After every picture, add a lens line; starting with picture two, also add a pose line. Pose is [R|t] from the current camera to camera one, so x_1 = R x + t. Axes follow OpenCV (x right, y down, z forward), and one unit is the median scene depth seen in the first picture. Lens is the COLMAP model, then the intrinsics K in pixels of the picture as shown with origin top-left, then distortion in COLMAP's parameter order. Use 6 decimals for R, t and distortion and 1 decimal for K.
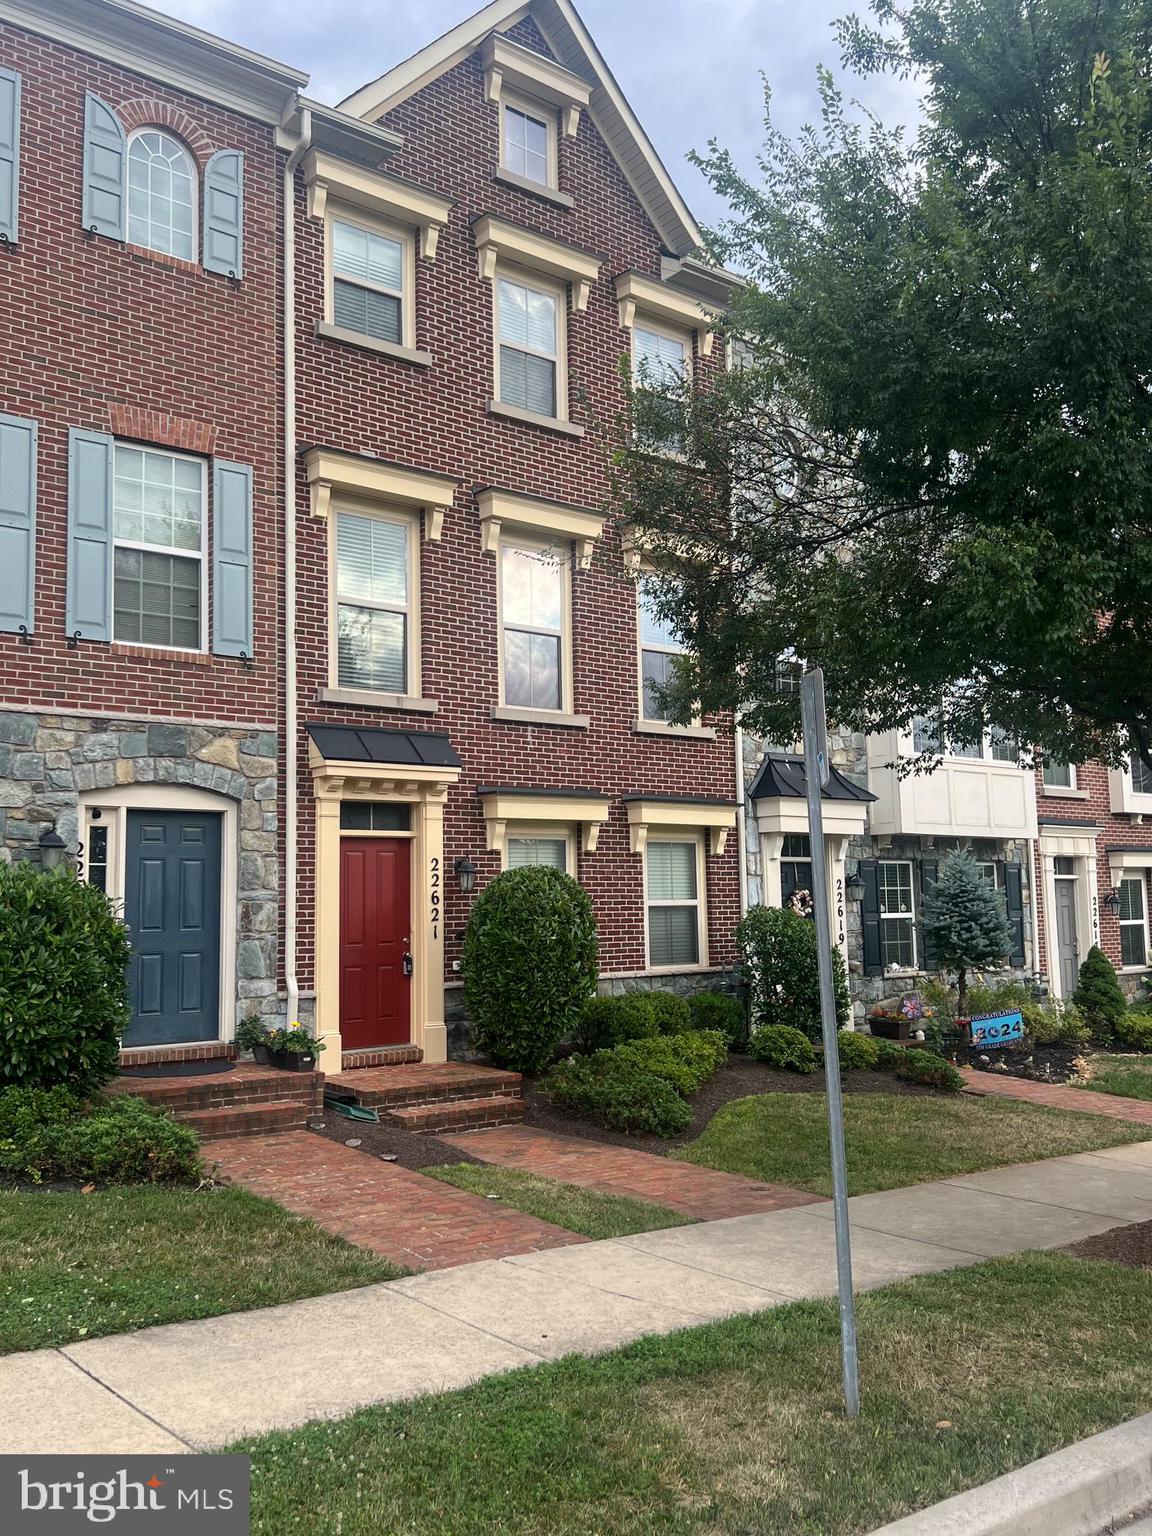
lens RADIAL K [[1417.0, 0, 576.0], [0, 1417.0, 768.0], [0, 0, 1]] dist [0.125107, -0.000364]
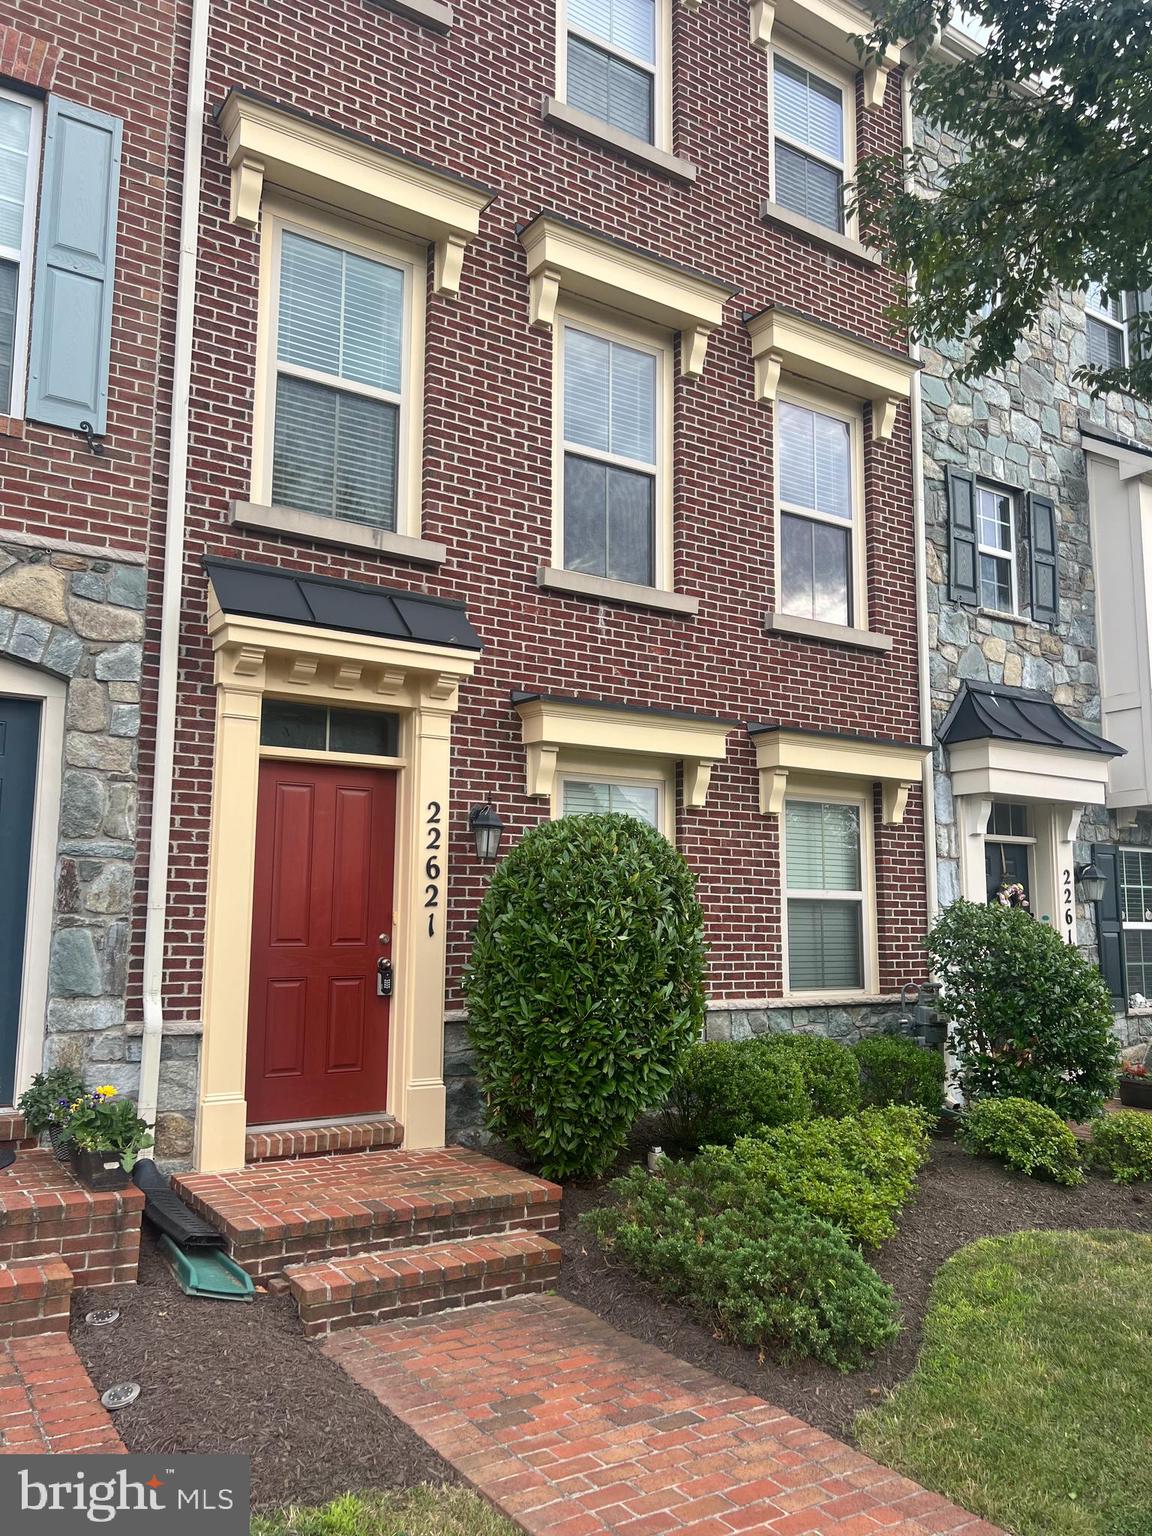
lens RADIAL K [[1196.9, 0, 572.8], [0, 1196.9, 784.0], [0, 0, 1]] dist [0.121816, -0.327907]
pose [[0.994578, 0.011210, -0.103386, 0.011309], [-0.013315, 0.999717, -0.019700, 0.065665], [0.103136, 0.020970, 0.994446, 0.506958]]
